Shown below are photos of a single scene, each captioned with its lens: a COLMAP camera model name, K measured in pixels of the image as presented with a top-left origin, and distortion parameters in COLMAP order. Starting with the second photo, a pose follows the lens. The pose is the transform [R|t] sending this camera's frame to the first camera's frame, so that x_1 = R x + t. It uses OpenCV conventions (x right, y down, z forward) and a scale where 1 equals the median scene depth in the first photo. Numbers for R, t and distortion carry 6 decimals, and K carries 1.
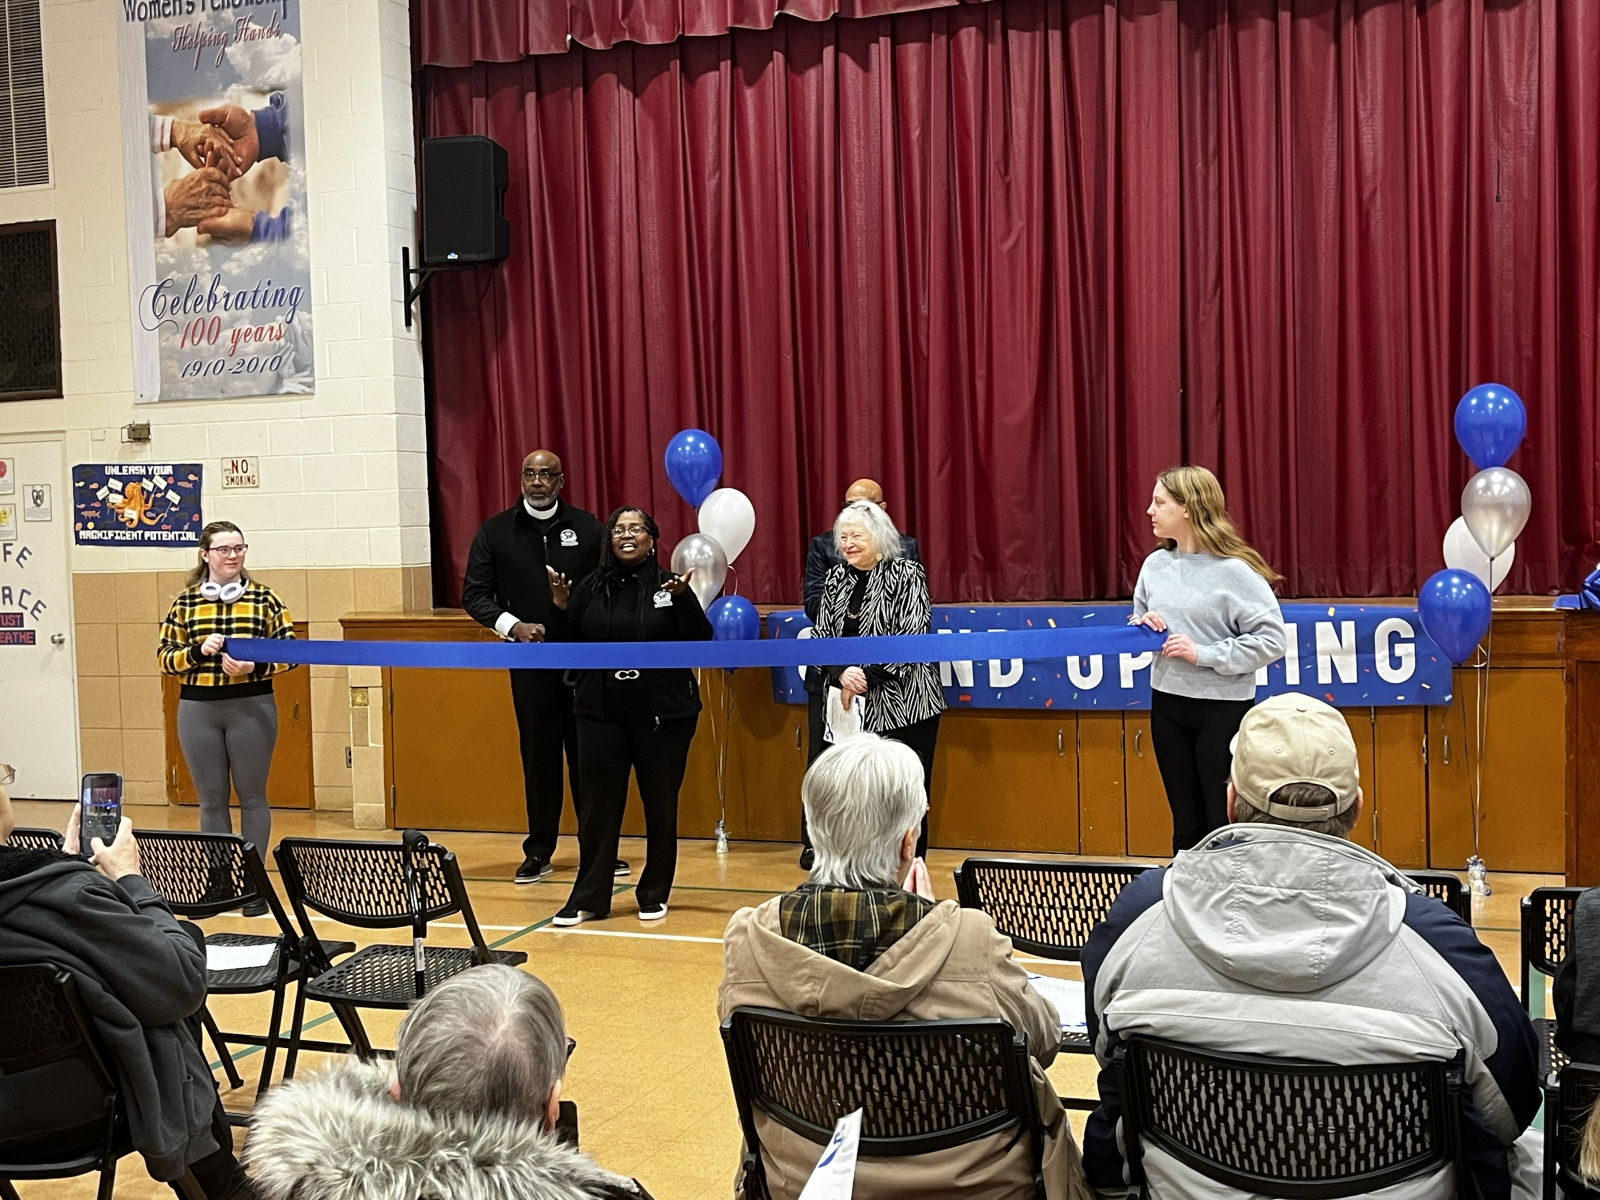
lens RADIAL K [[1888.0, 0, 813.2], [0, 1888.0, 610.9], [0, 0, 1]] dist [0.037695, 0.000000]
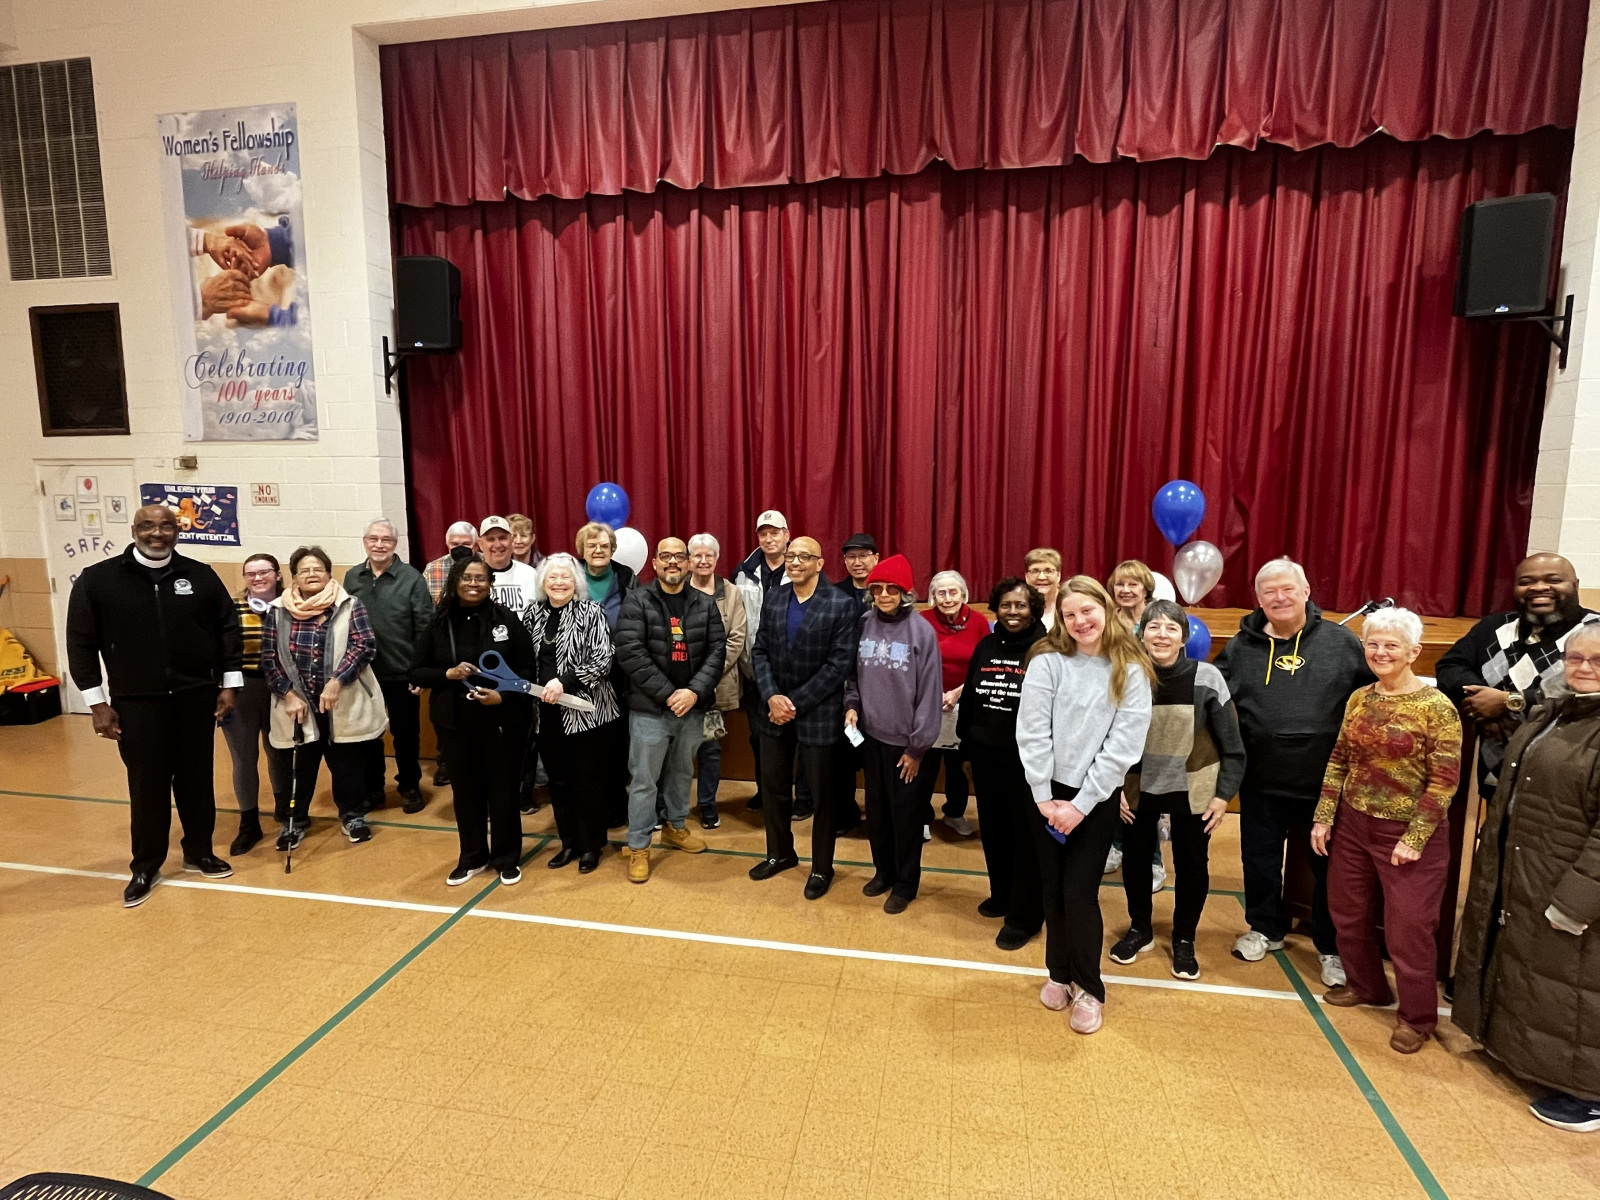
lens RADIAL K [[879.6, 0, 803.9], [0, 879.6, 614.4], [0, 0, 1]] dist [-0.006381, 0.004593]
pose [[0.984491, 0.004500, 0.175378, -0.024354], [-0.020127, 0.995967, 0.087431, -0.051405], [-0.174277, -0.089605, 0.980611, 0.297284]]
